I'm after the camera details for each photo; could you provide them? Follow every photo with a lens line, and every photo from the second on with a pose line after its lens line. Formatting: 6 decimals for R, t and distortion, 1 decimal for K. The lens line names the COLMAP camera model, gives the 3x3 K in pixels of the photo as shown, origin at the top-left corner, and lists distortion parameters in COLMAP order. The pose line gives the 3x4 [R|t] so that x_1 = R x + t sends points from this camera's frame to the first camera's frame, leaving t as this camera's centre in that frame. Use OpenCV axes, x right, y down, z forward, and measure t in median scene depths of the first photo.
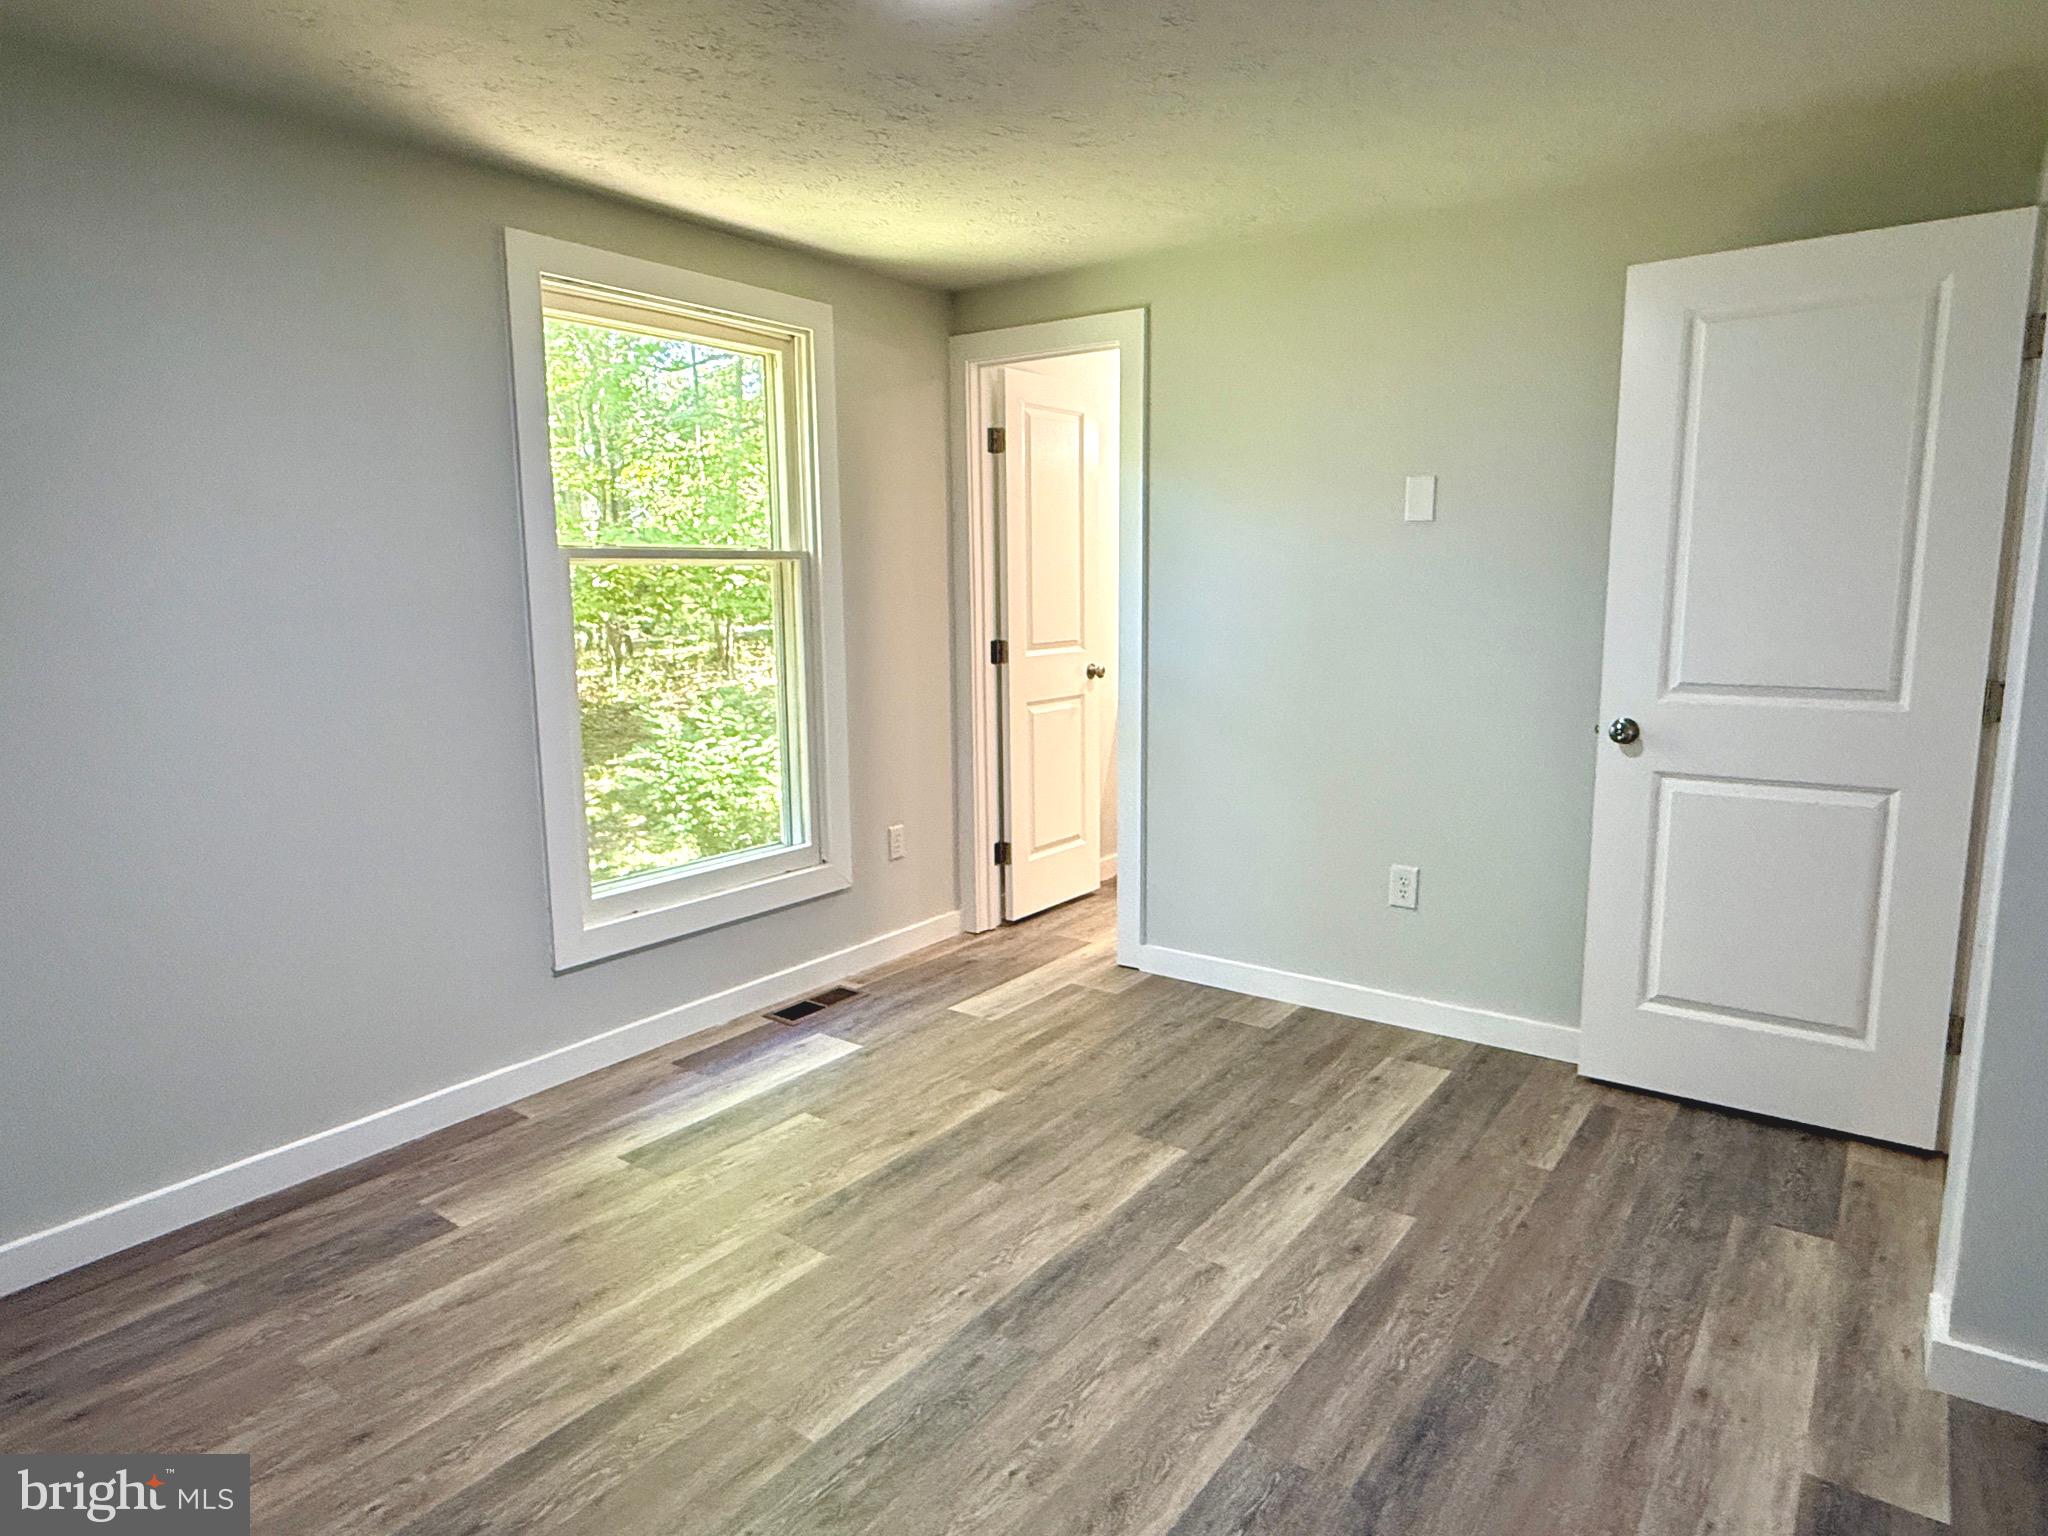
lens RADIAL K [[1224.0, 0, 1016.6], [0, 1224.0, 754.5], [0, 0, 1]] dist [-0.002696, 0.002331]
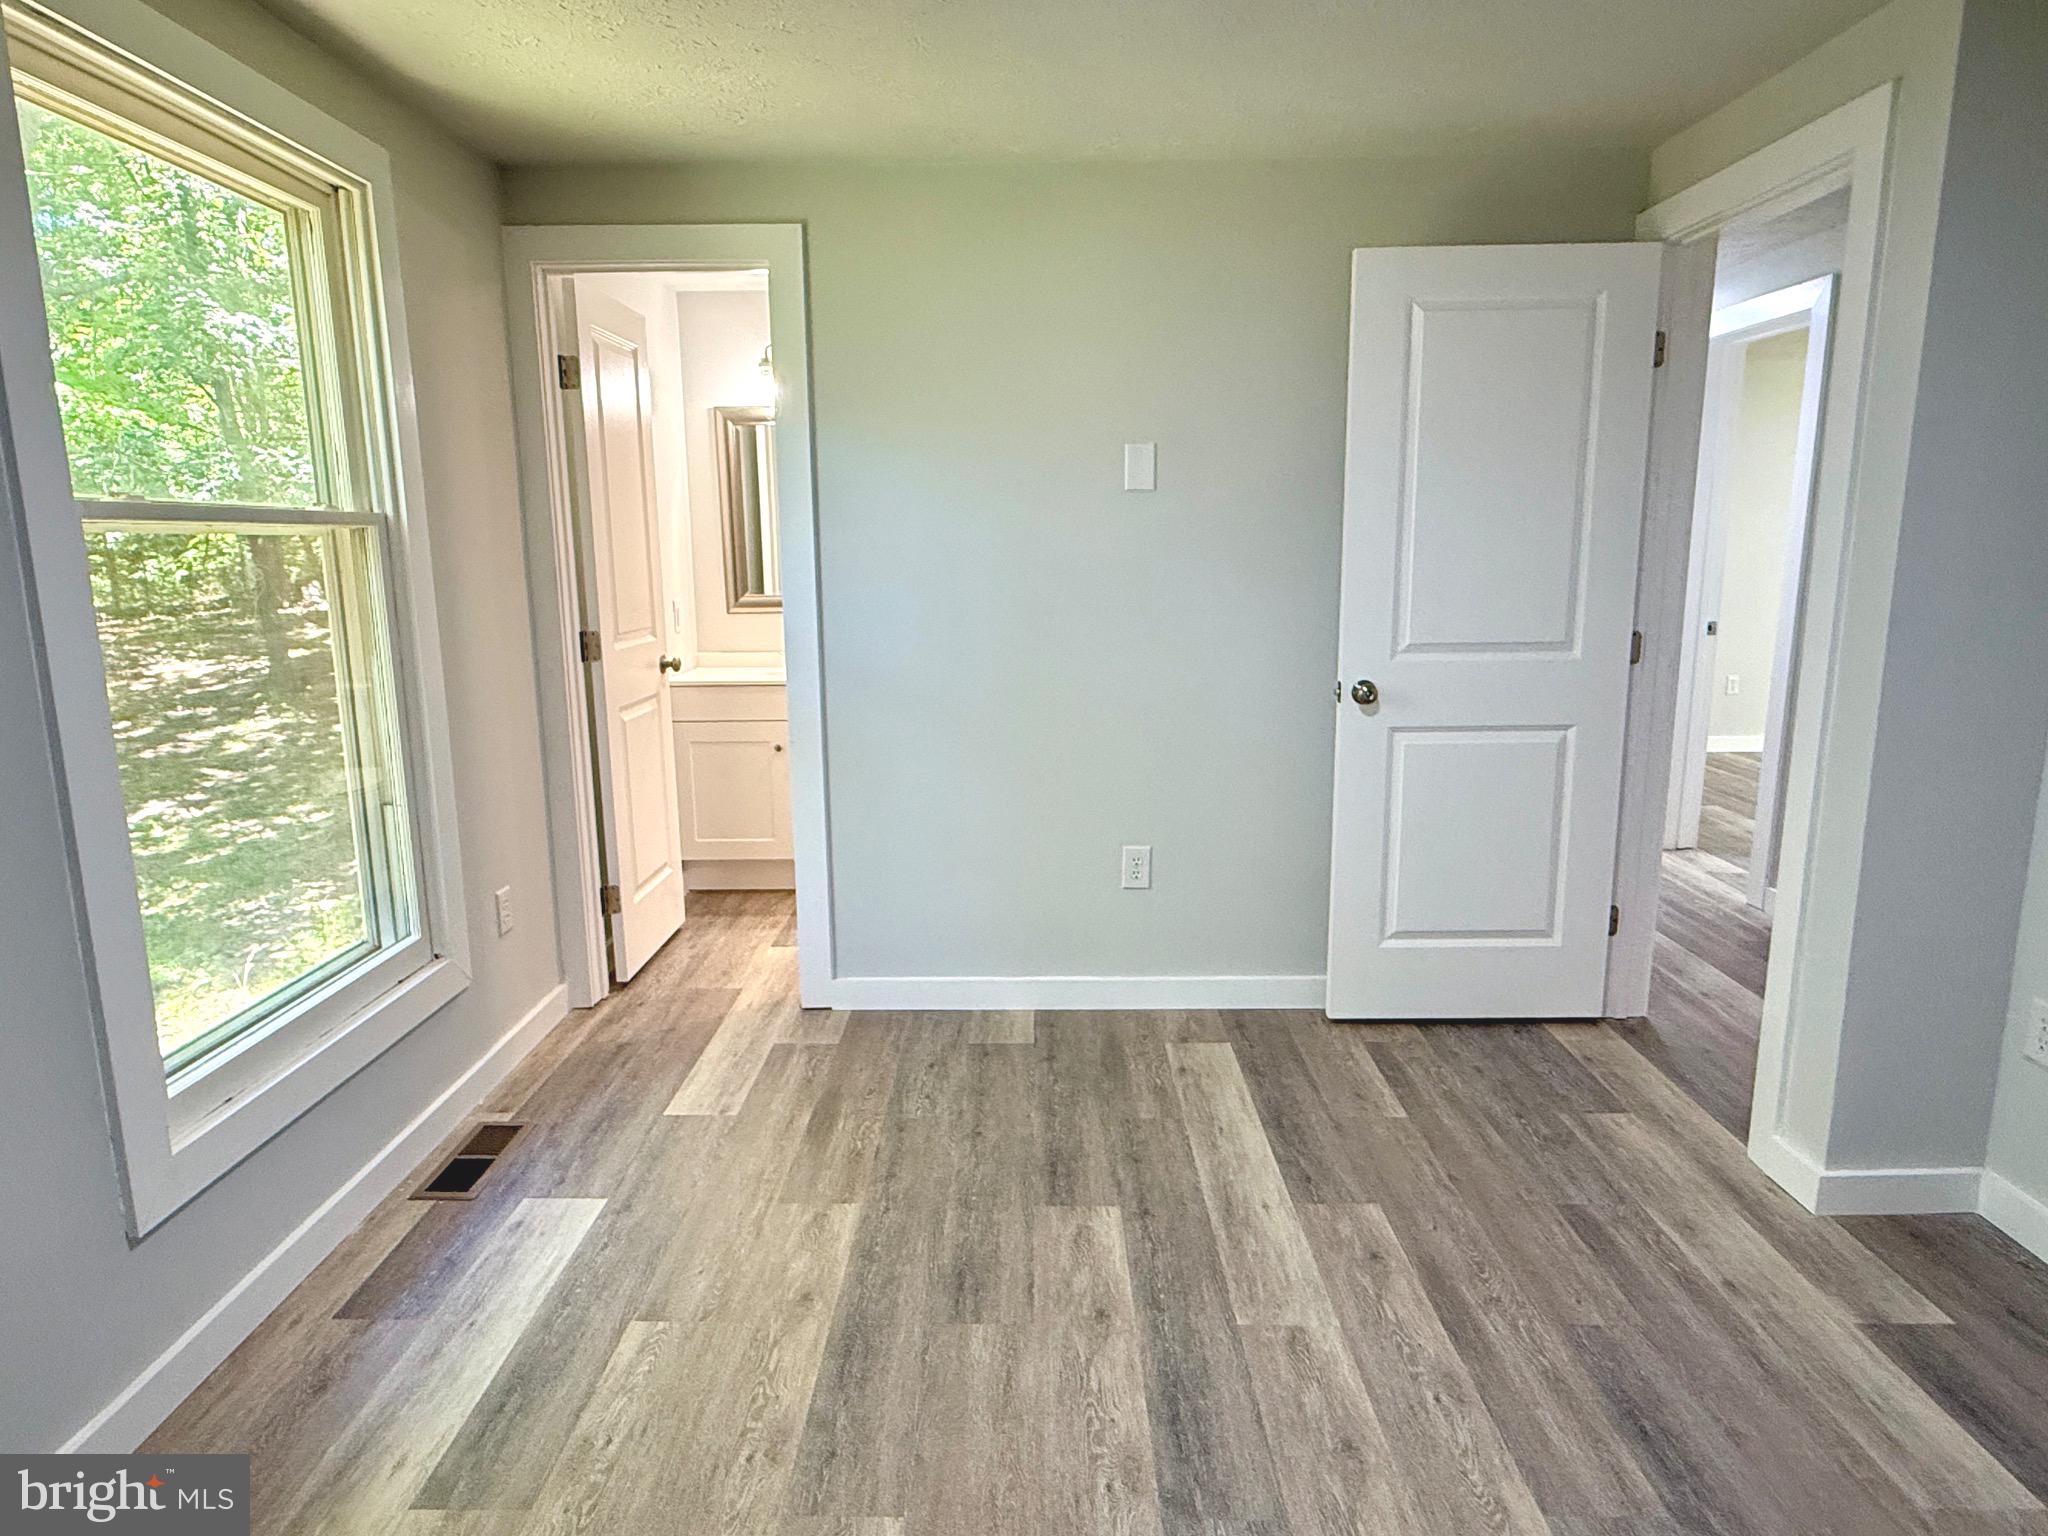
lens RADIAL K [[1224.0, 0, 1041.2], [0, 1224.0, 757.3], [0, 0, 1]] dist [-0.002696, 0.002331]
pose [[0.813701, -0.100565, 0.572518, -0.322017], [0.087346, 0.994891, 0.050615, -0.038189], [-0.574684, 0.008822, 0.818328, 0.270354]]
